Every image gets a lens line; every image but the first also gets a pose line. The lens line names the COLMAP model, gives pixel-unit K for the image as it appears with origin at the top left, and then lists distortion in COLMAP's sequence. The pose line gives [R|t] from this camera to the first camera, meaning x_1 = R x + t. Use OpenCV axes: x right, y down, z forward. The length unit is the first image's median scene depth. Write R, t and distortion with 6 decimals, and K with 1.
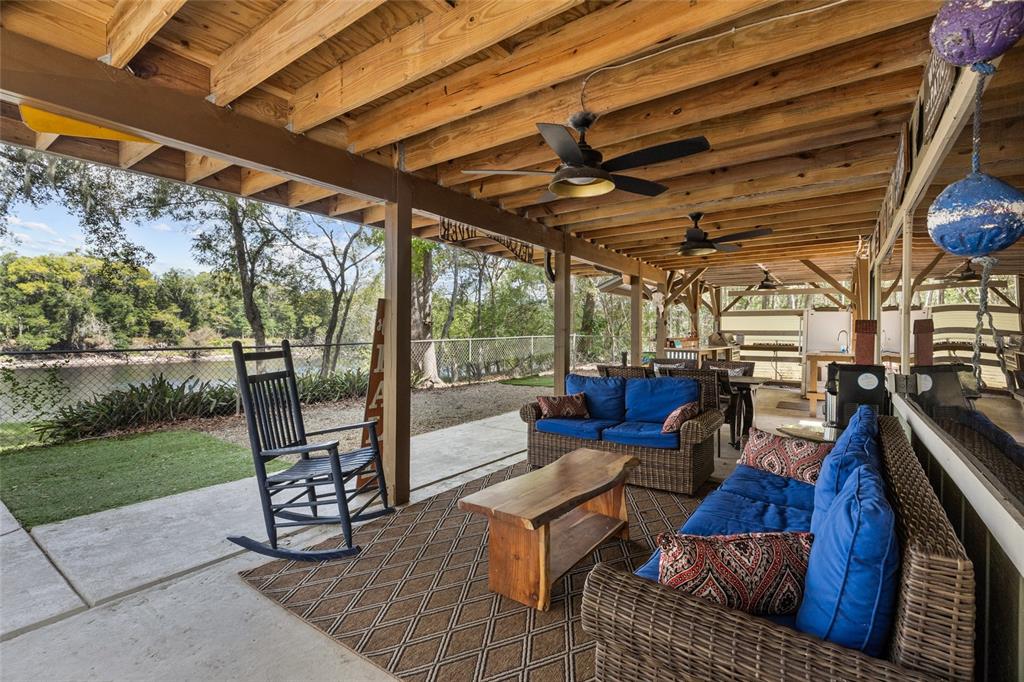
lens RADIAL K [[463.8, 0, 509.6], [0, 463.8, 335.4], [0, 0, 1]] dist [0.004937, 0.000338]
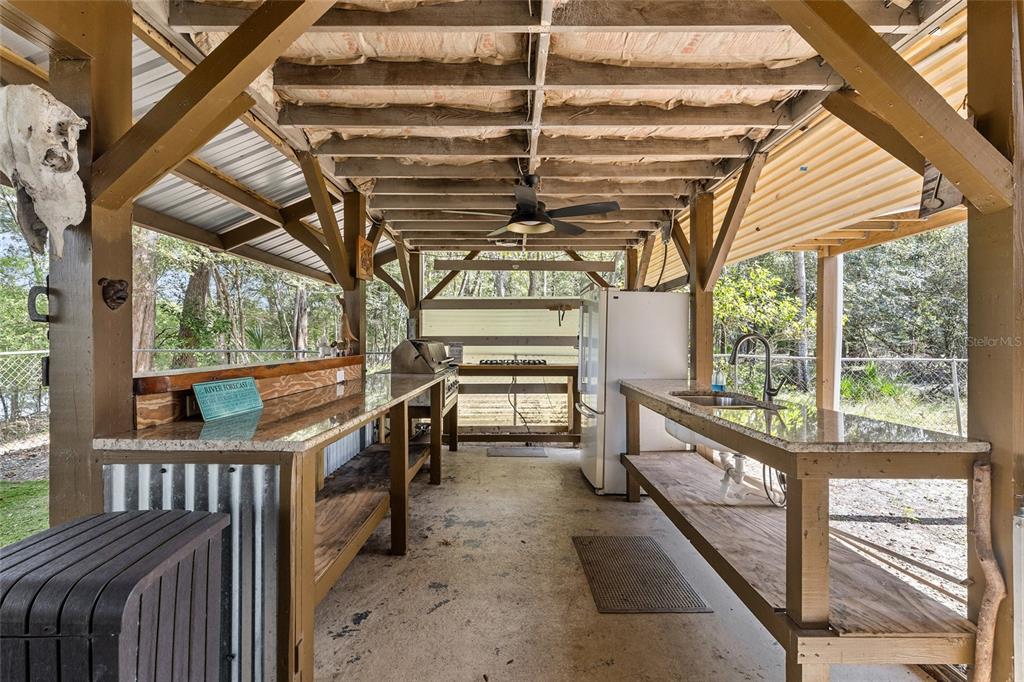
lens RADIAL K [[463.8, 0, 512.9], [0, 463.8, 341.4], [0, 0, 1]] dist [0.004937, 0.000338]
pose [[0.816999, -0.009201, 0.576565, 0.255424], [0.010934, 0.999940, 0.000464, -0.004880], [-0.576535, 0.005925, 0.817051, 0.551551]]
